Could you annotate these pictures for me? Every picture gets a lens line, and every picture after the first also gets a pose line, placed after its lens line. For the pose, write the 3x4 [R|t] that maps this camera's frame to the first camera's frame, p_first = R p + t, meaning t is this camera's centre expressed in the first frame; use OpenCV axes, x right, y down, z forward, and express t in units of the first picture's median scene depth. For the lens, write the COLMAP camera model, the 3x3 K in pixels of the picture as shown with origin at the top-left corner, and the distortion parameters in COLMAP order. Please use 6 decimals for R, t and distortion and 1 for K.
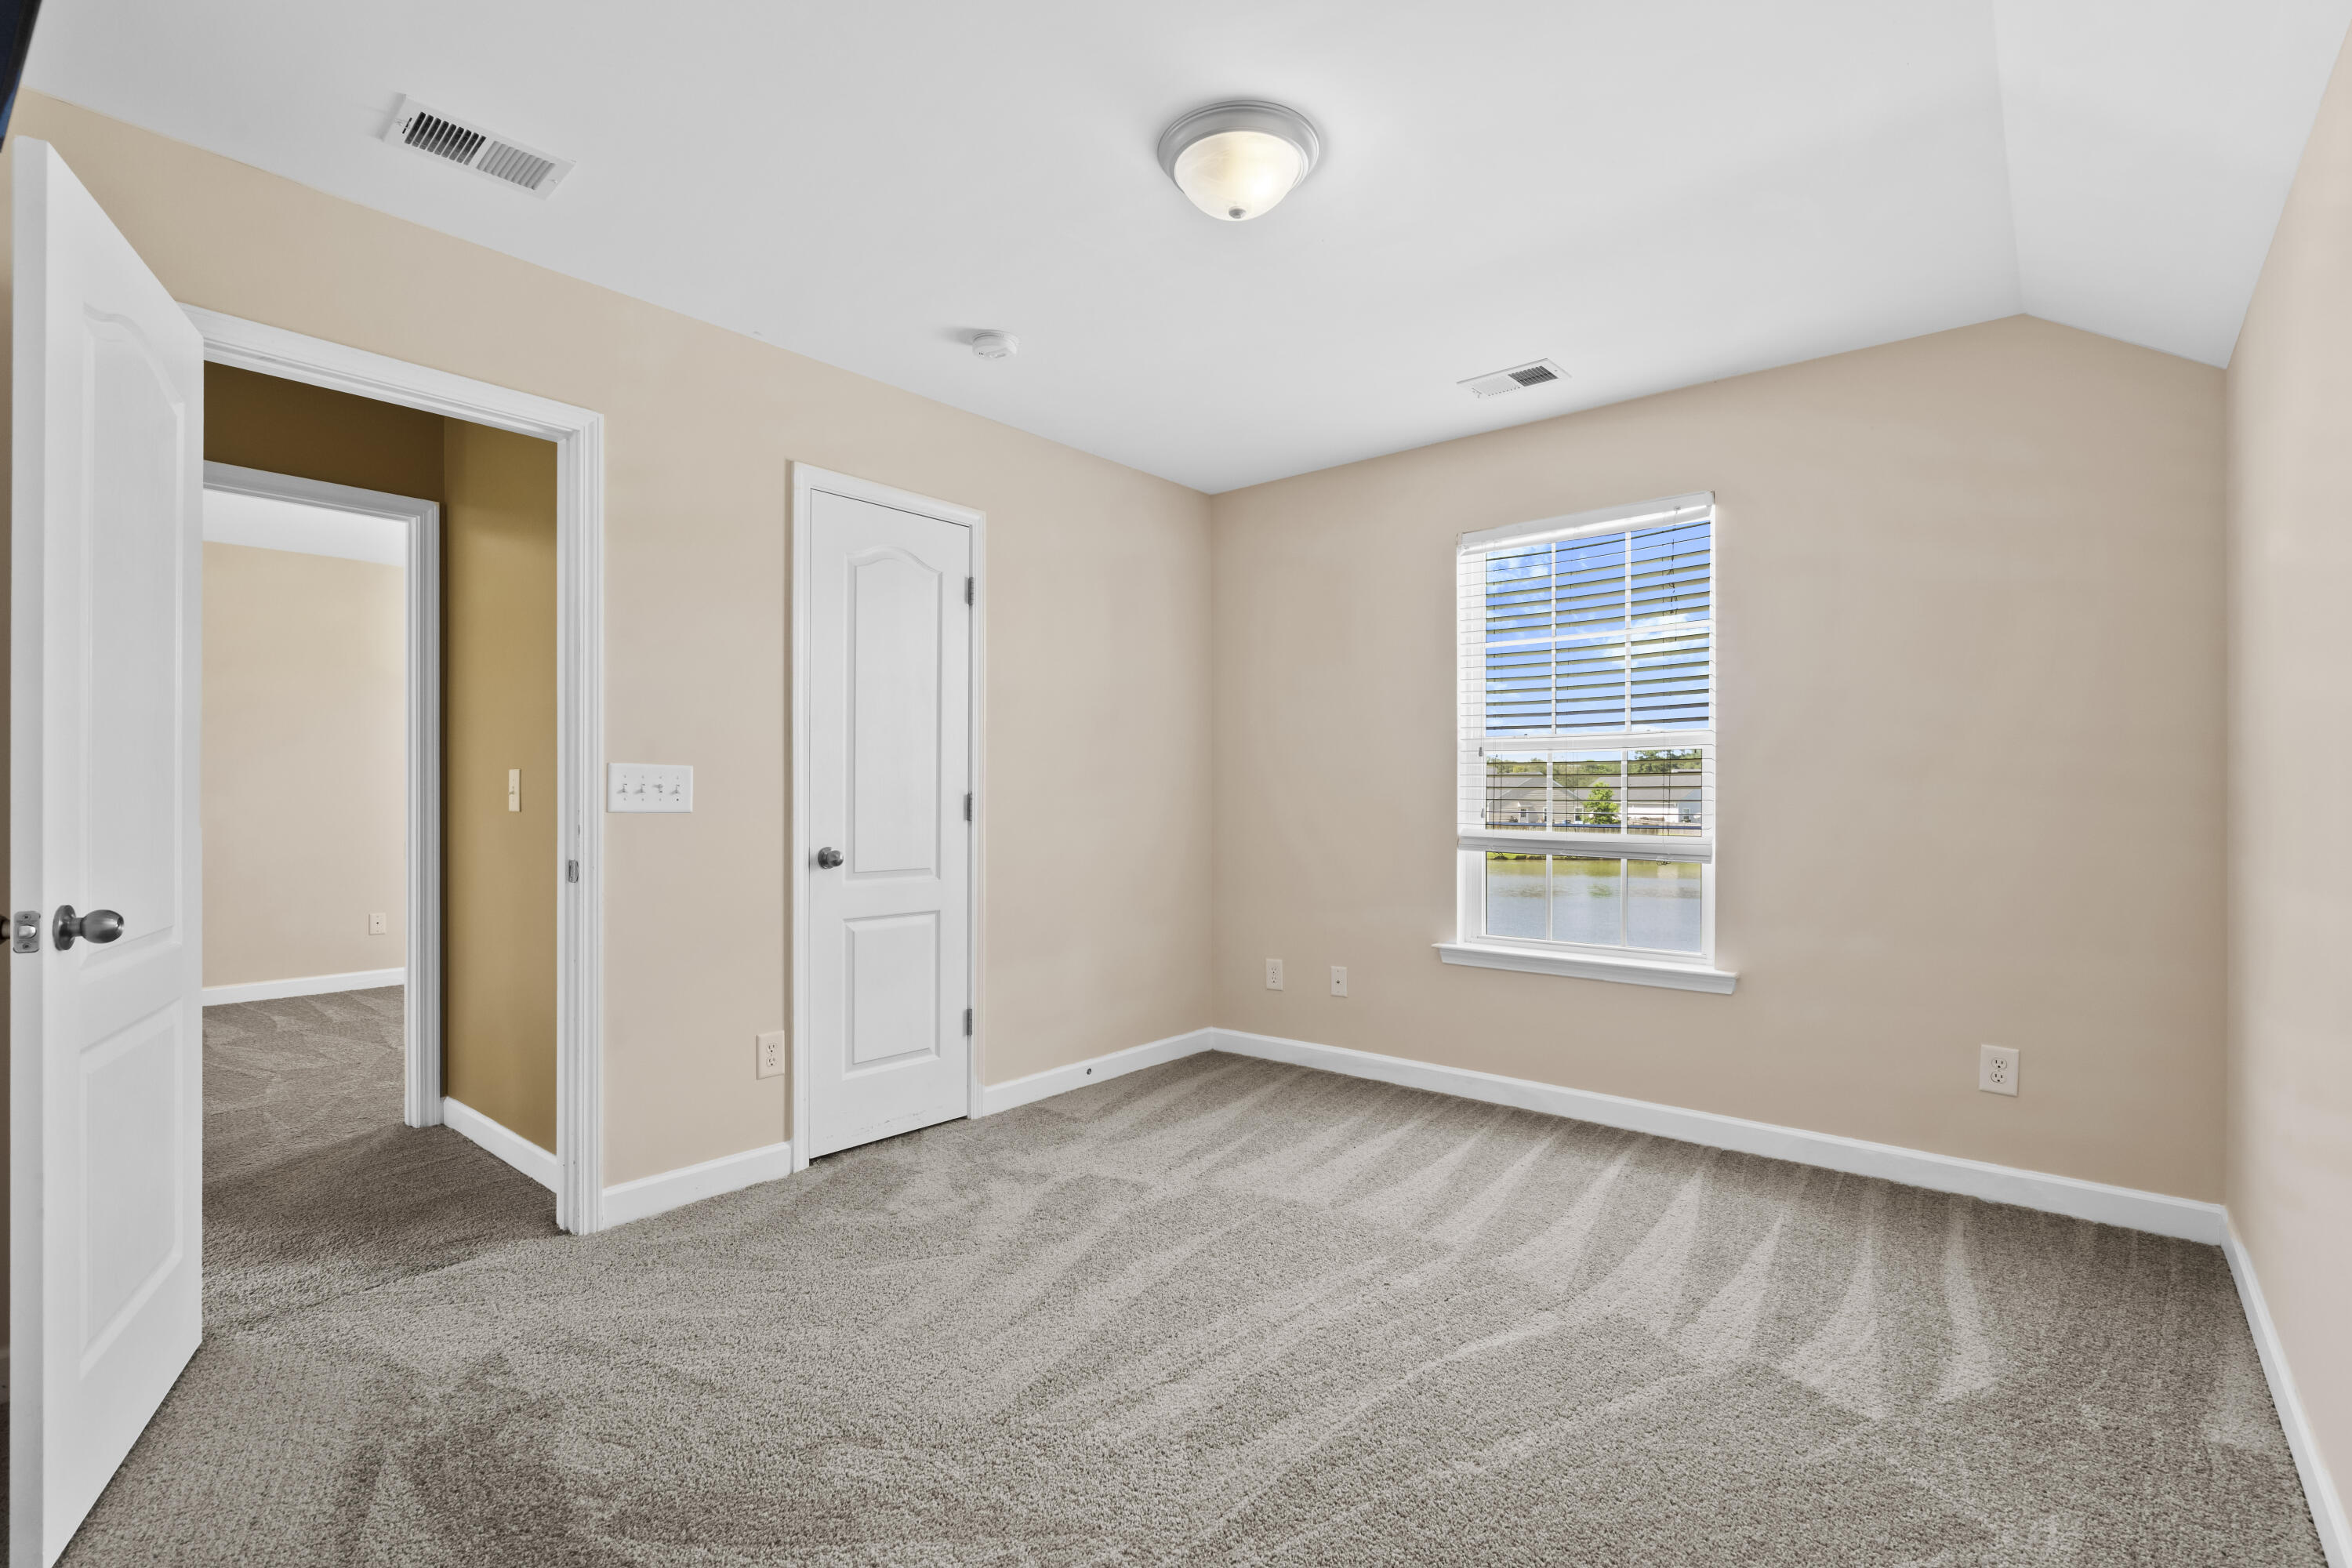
lens RADIAL K [[1073.2, 0, 1176.0], [0, 1073.2, 784.0], [0, 0, 1]] dist [-0.001810, -0.000231]
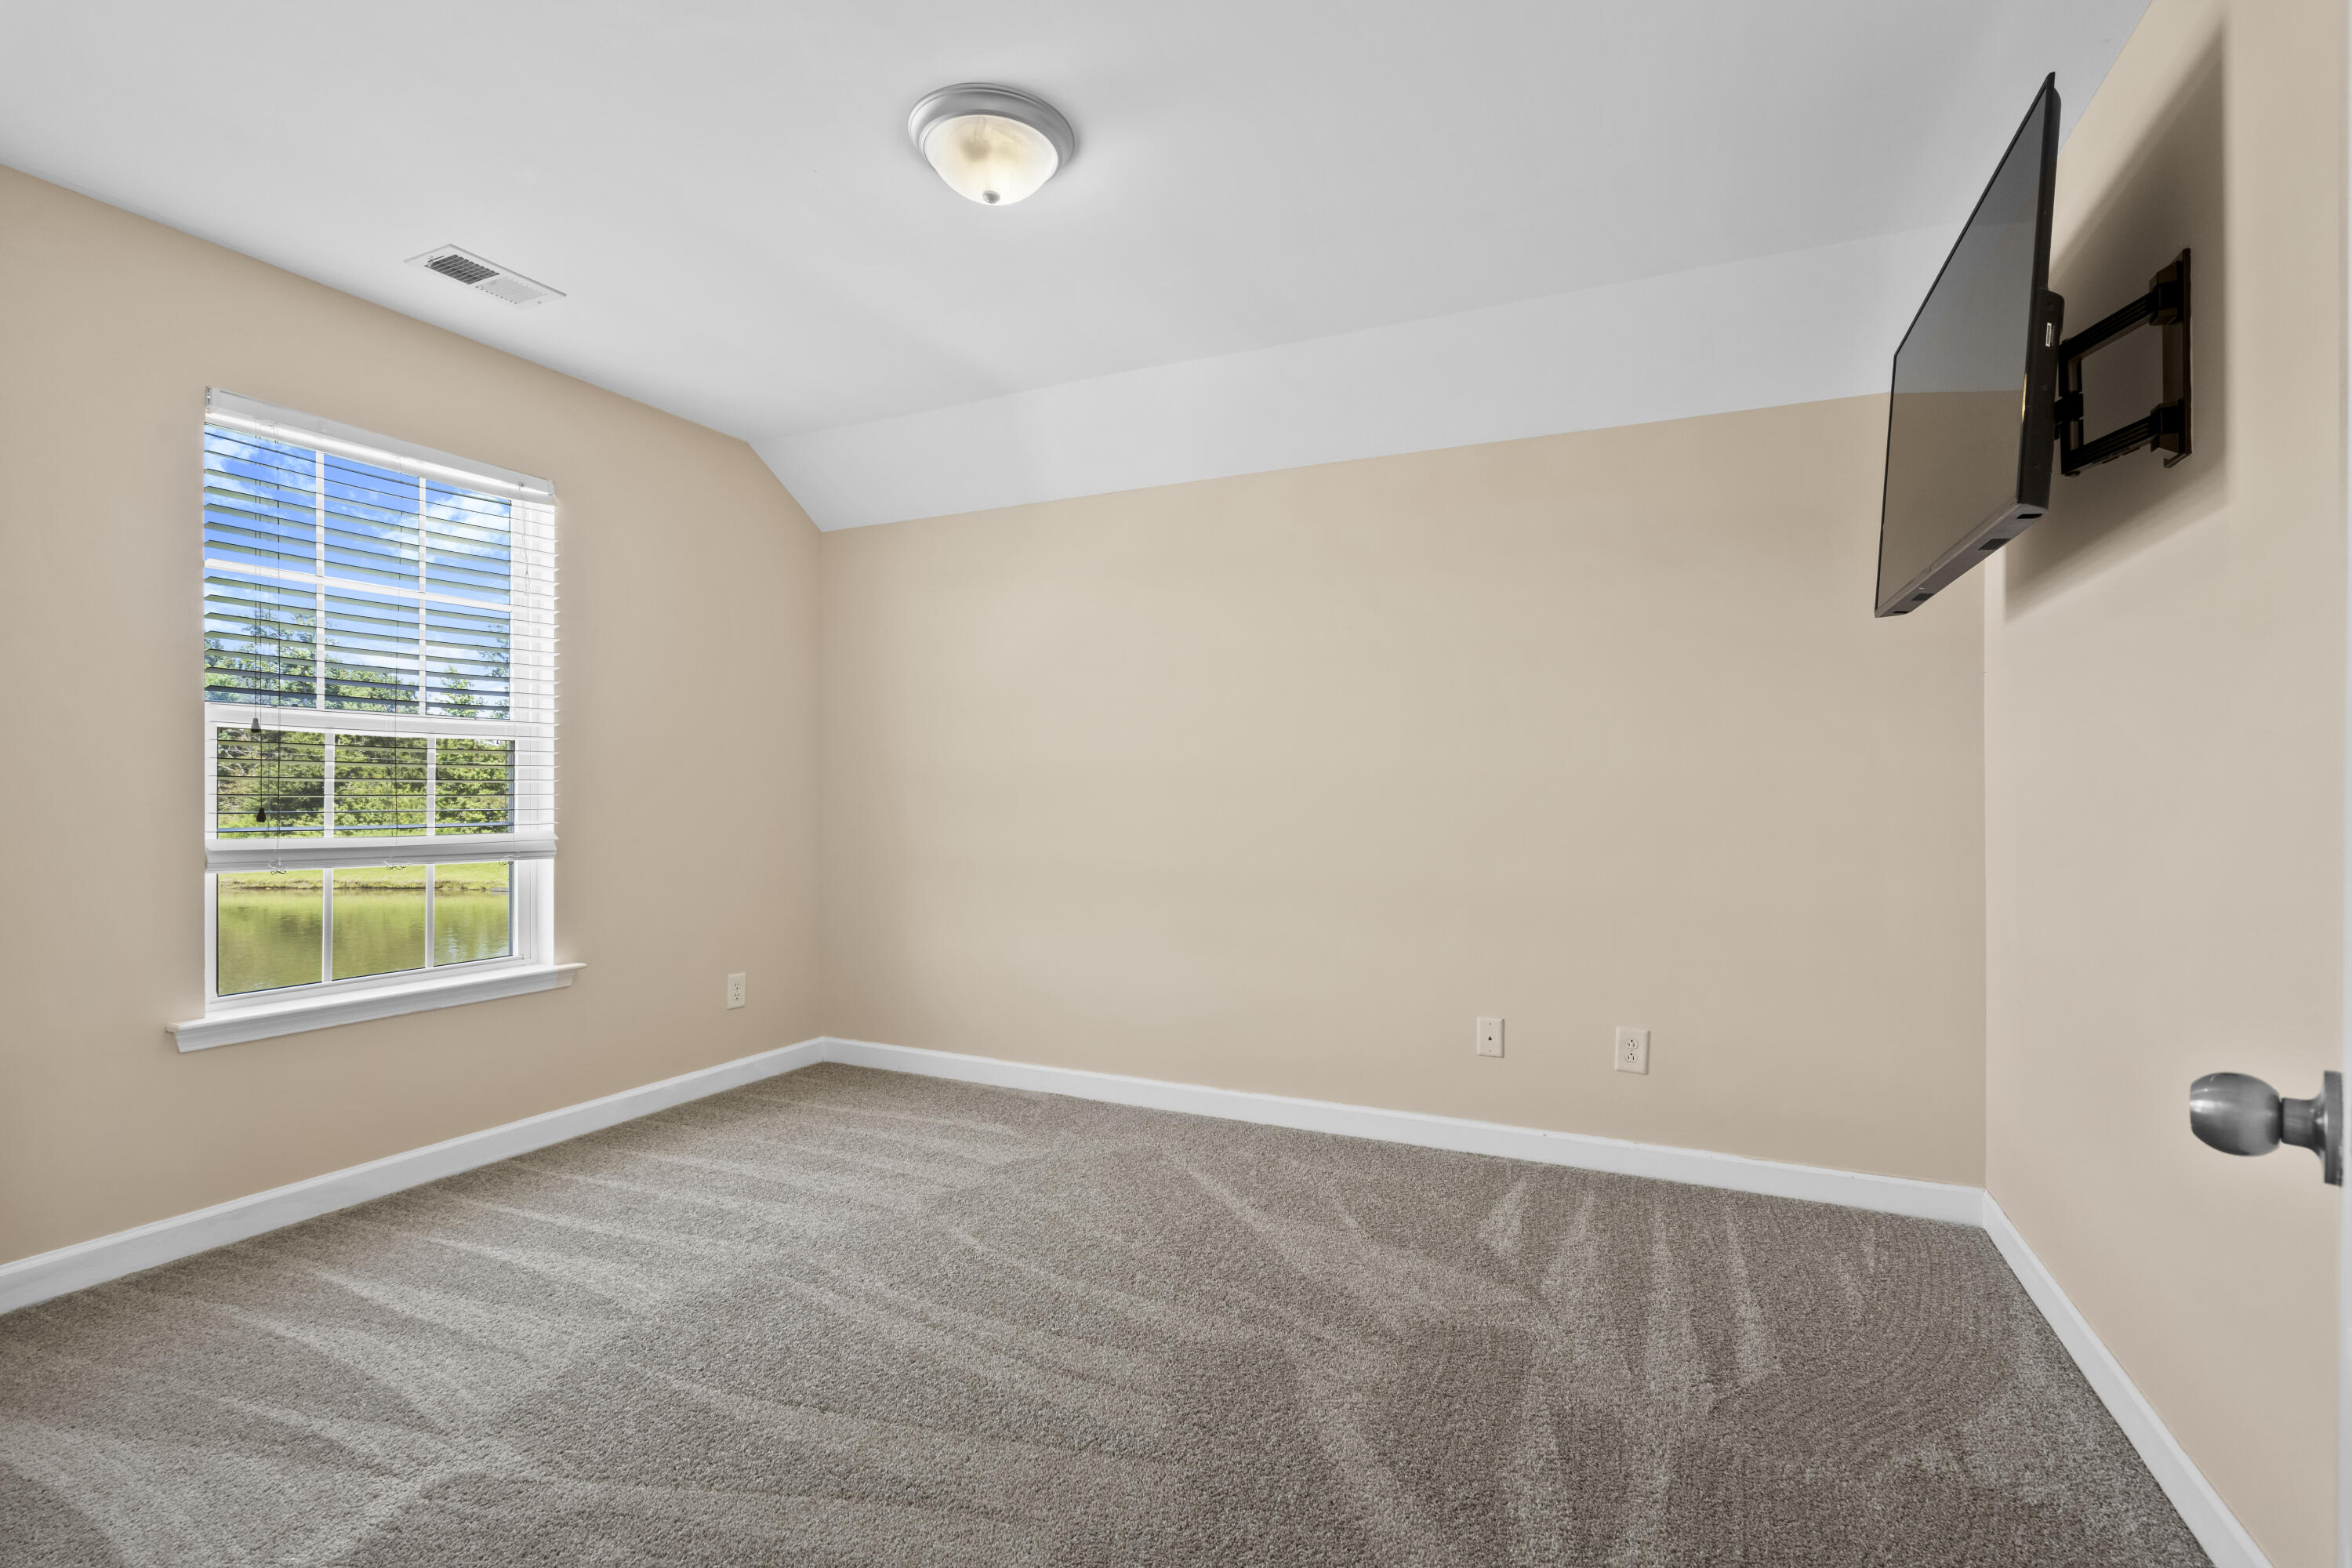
lens RADIAL K [[1073.2, 0, 1176.0], [0, 1073.2, 784.0], [0, 0, 1]] dist [-0.001810, -0.000231]
pose [[-0.247281, 0.001921, 0.968942, -0.679980], [-0.012708, 0.999906, -0.005226, 0.003668], [-0.968861, -0.013606, -0.247233, 0.781775]]
